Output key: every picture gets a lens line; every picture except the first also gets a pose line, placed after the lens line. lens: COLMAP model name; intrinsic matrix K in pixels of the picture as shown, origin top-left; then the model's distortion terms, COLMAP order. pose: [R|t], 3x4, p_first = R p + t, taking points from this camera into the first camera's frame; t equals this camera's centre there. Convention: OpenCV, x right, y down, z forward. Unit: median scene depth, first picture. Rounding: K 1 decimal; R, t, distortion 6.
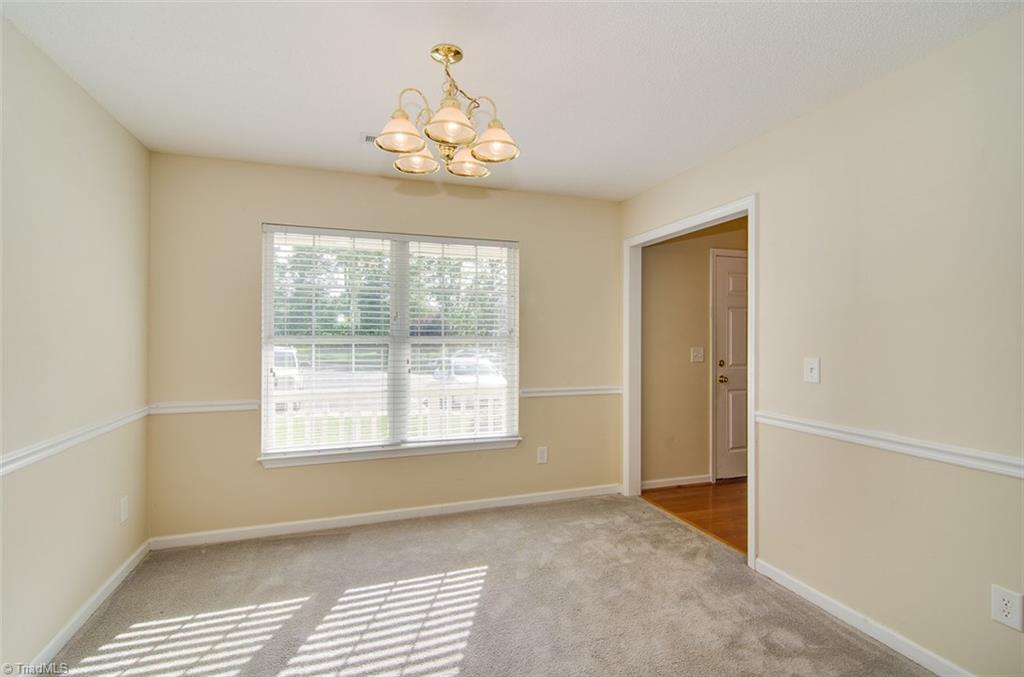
lens RADIAL K [[485.6, 0, 509.1], [0, 485.6, 342.3], [0, 0, 1]] dist [0.016468, -0.009742]
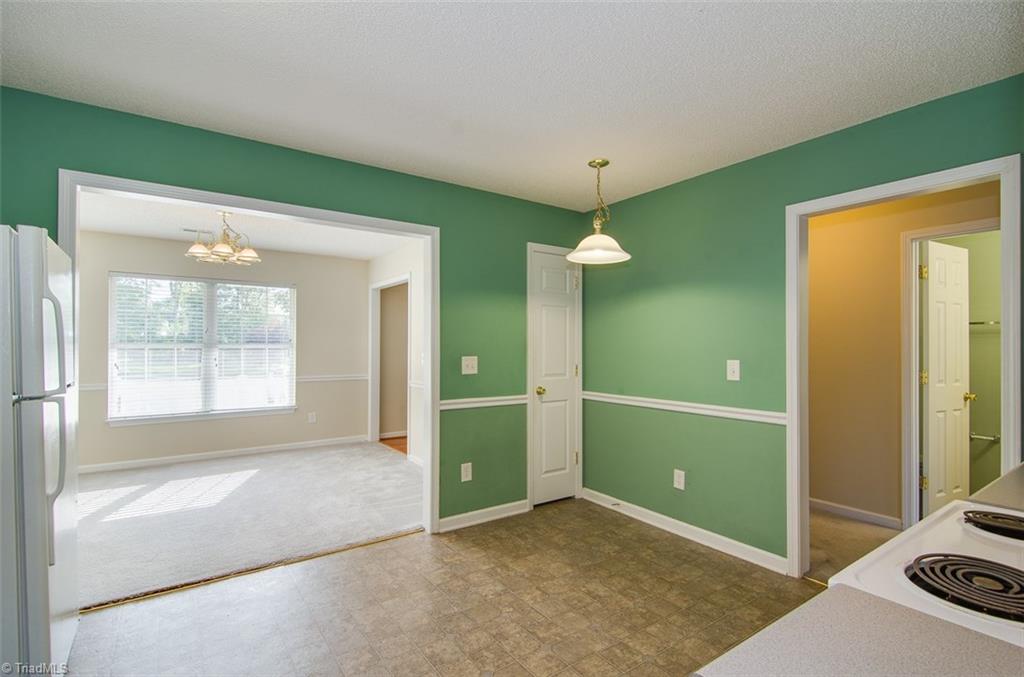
lens RADIAL K [[485.6, 0, 510.1], [0, 485.6, 348.6], [0, 0, 1]] dist [0.016468, -0.009742]
pose [[0.960125, -0.000025, 0.279573, 0.266291], [0.003055, 0.999941, -0.010402, 0.023830], [-0.279556, 0.010841, 0.960068, -0.789226]]
